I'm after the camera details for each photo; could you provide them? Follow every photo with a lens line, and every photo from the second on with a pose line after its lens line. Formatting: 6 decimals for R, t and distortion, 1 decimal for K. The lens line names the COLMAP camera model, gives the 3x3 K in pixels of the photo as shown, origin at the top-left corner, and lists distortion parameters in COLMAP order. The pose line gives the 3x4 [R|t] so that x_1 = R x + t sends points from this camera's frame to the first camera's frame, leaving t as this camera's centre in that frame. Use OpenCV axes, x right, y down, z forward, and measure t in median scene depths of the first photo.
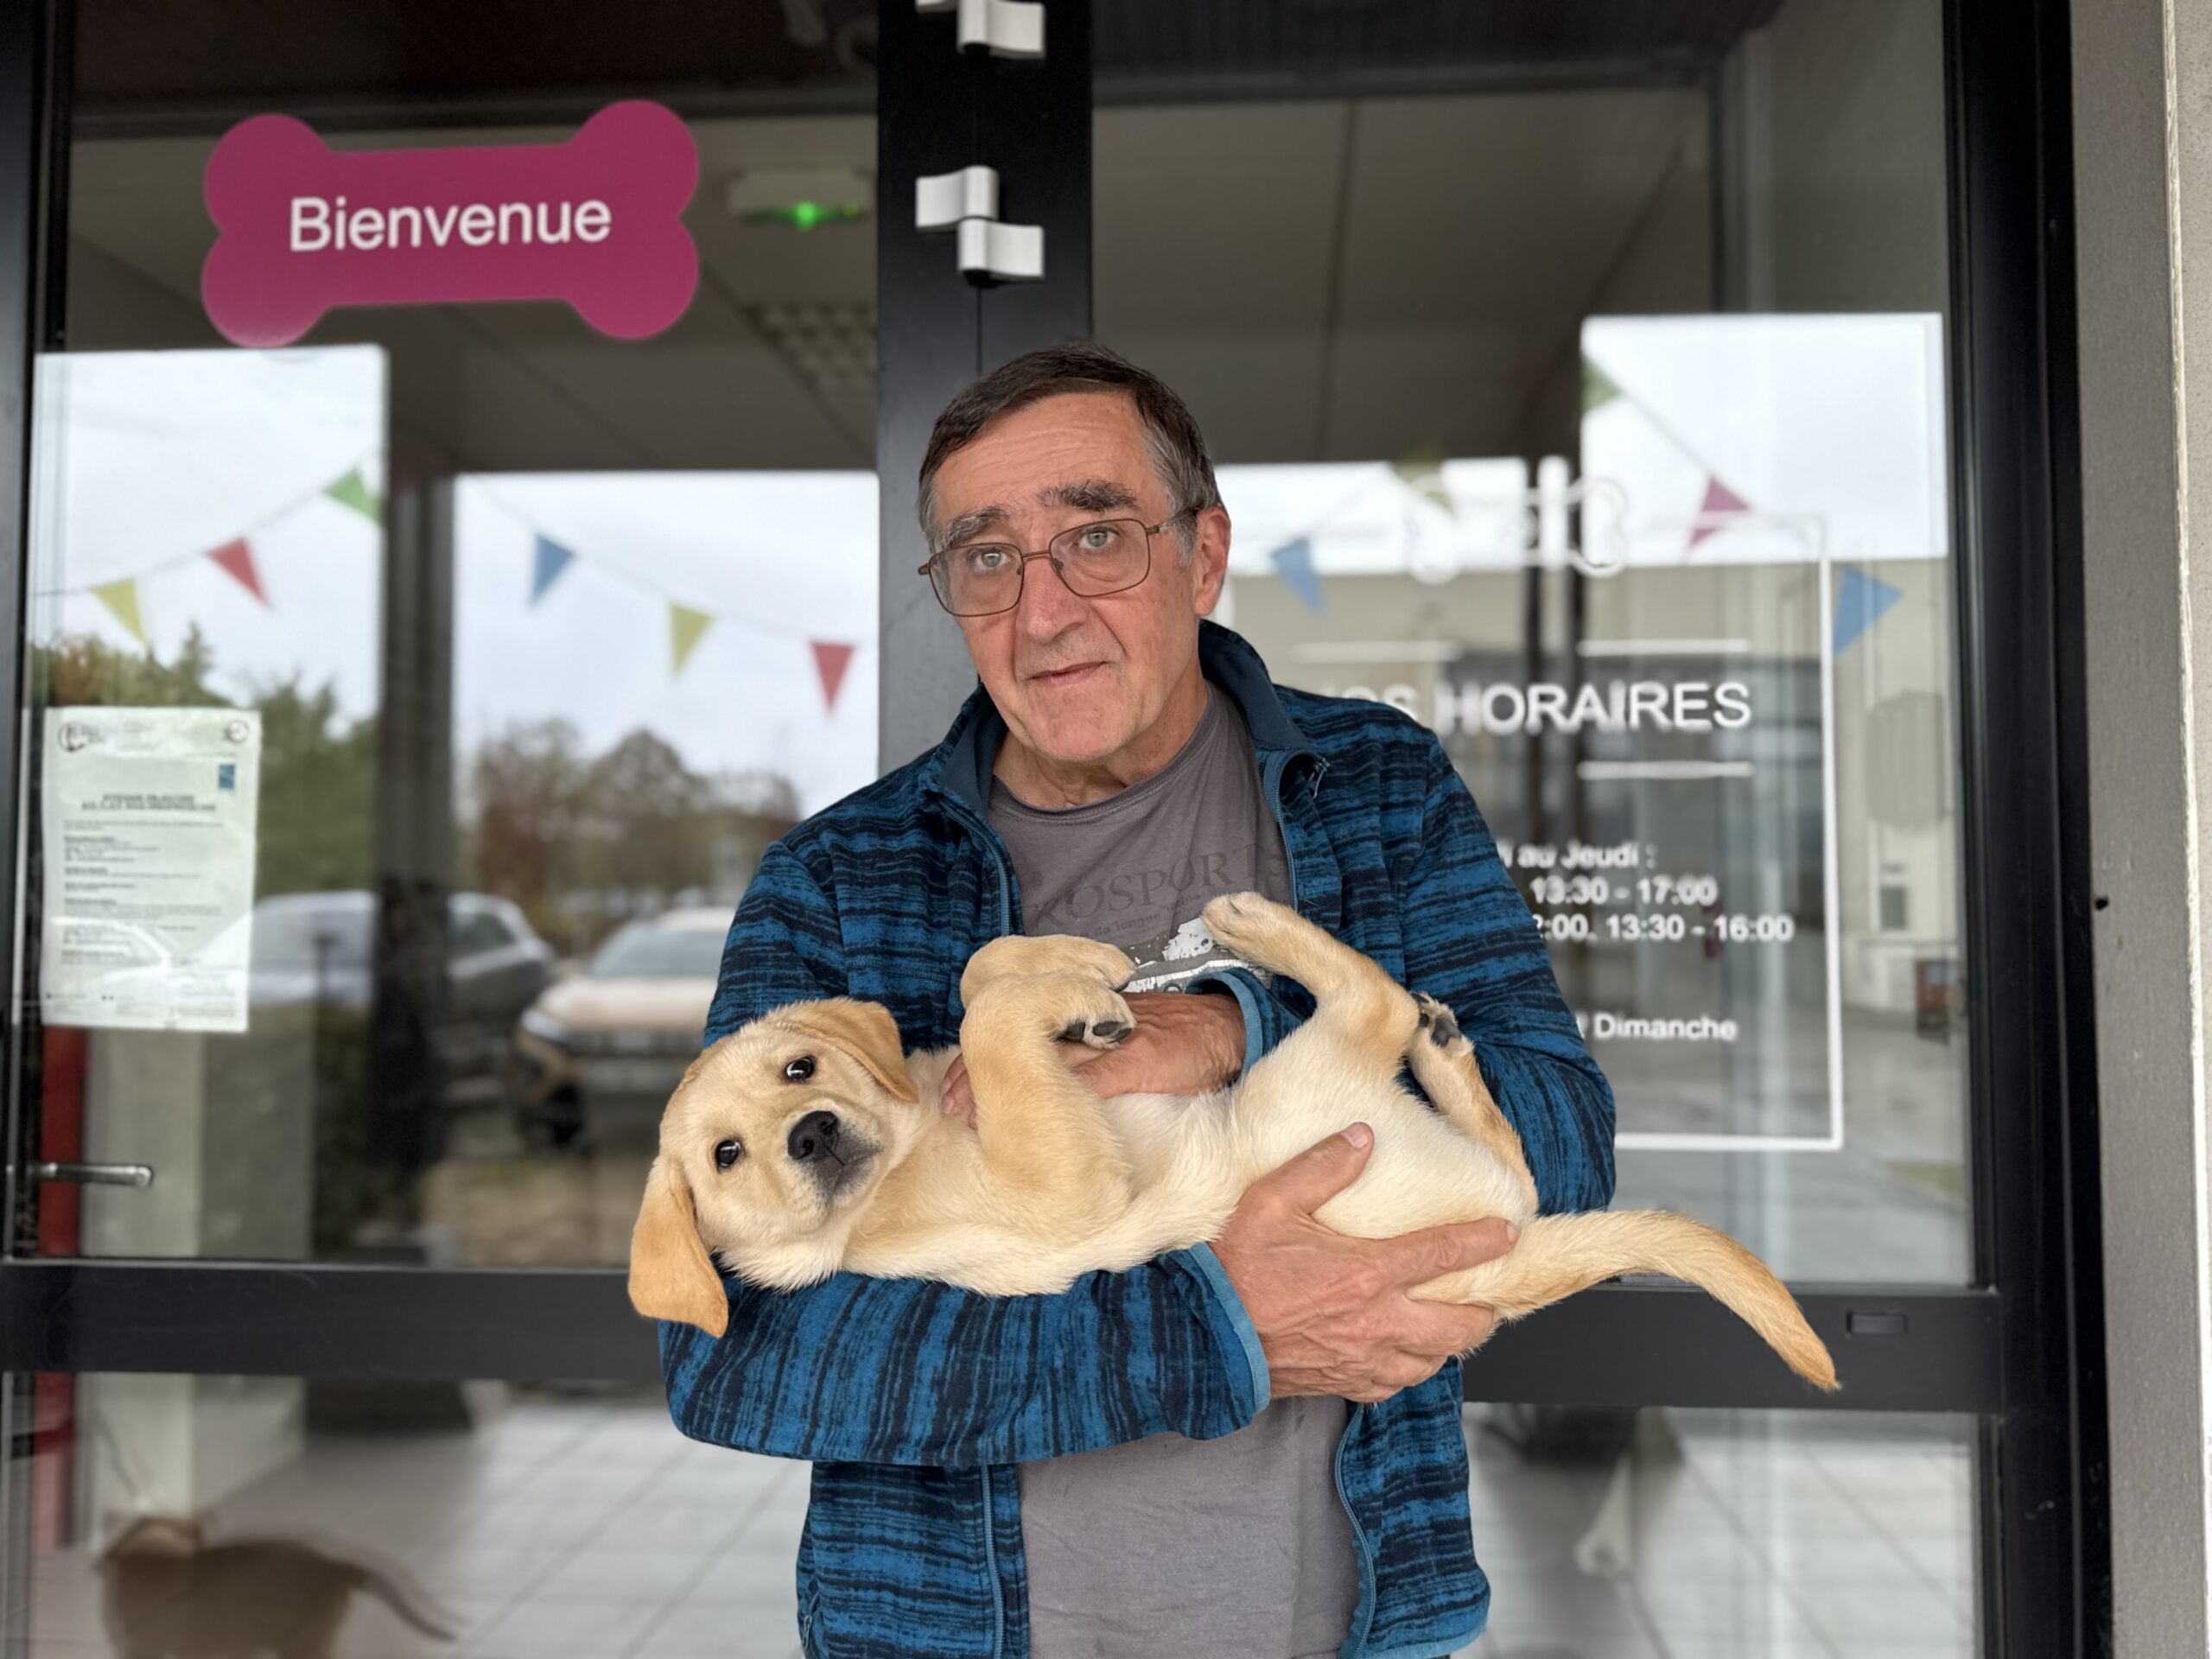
lens RADIAL K [[1783.6, 0, 1104.0], [0, 1783.6, 824.7], [0, 0, 1]] dist [-0.002419, -0.001034]
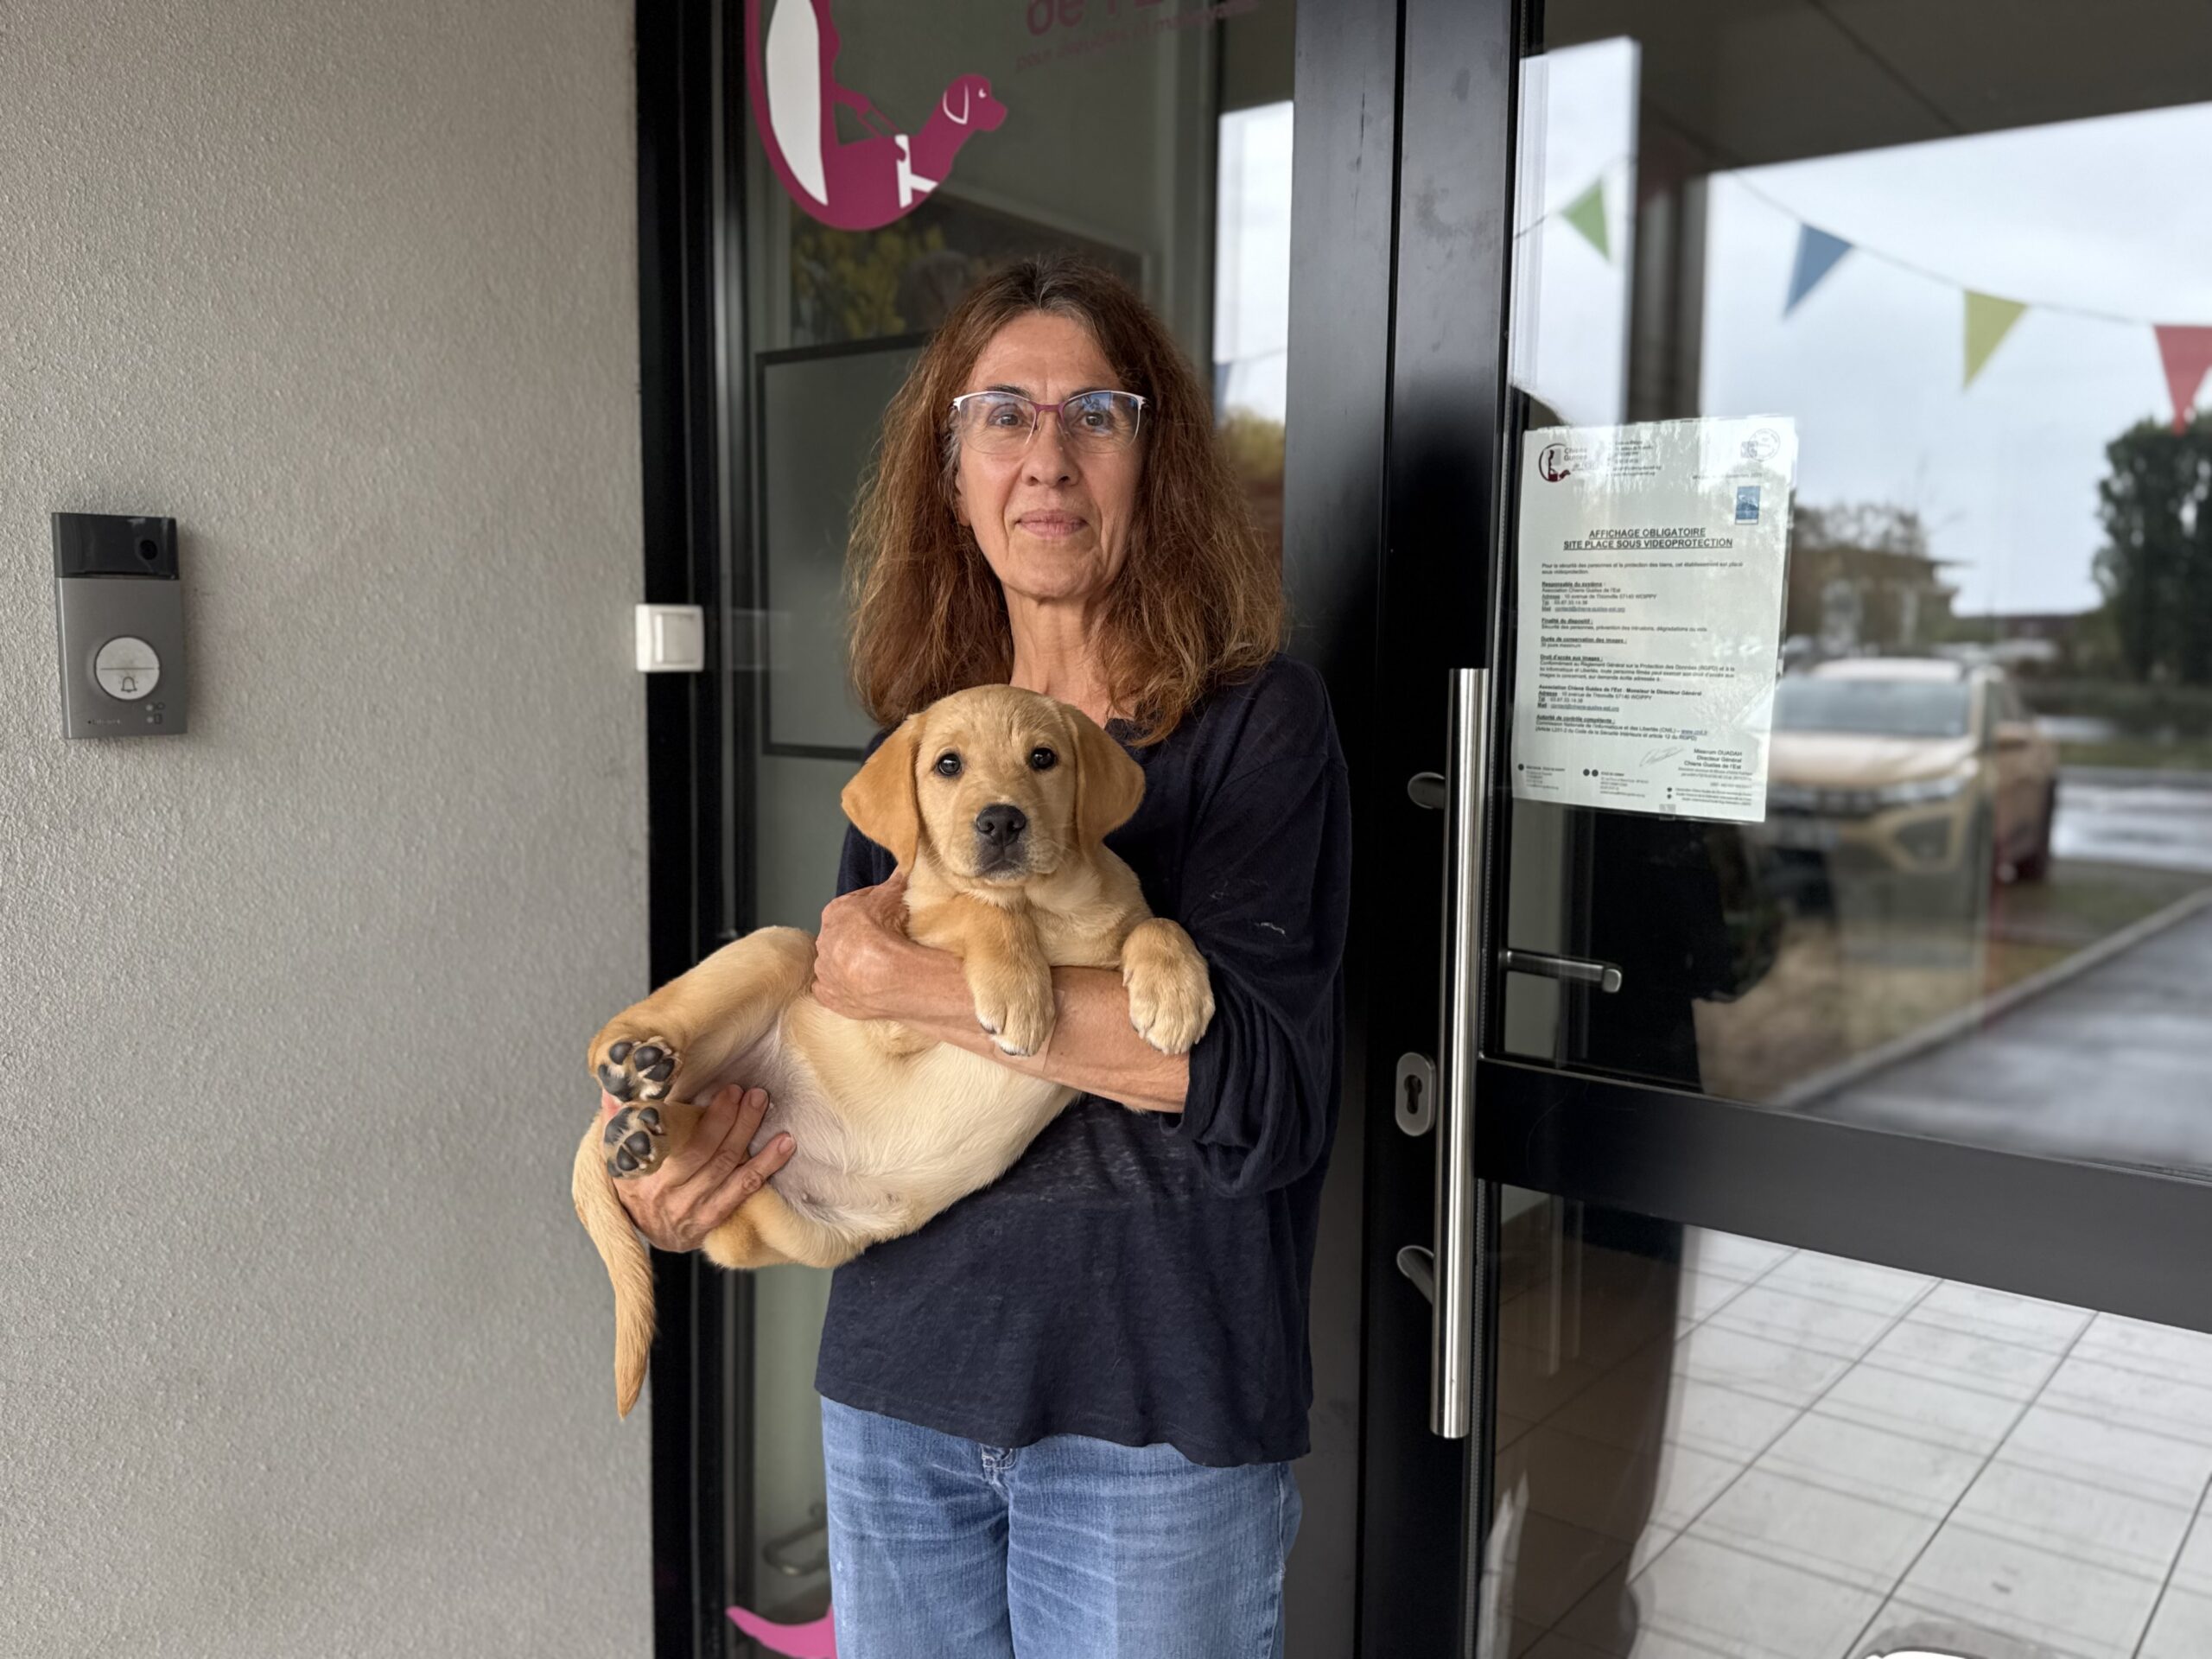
lens RADIAL K [[1783.6, 0, 1108.8], [0, 1783.6, 833.2], [0, 0, 1]] dist [-0.002419, -0.001034]
pose [[0.827258, 0.063821, -0.558186, -0.270573], [0.019141, 0.989749, 0.141532, 0.000626], [0.561496, -0.127768, 0.817556, 0.169061]]
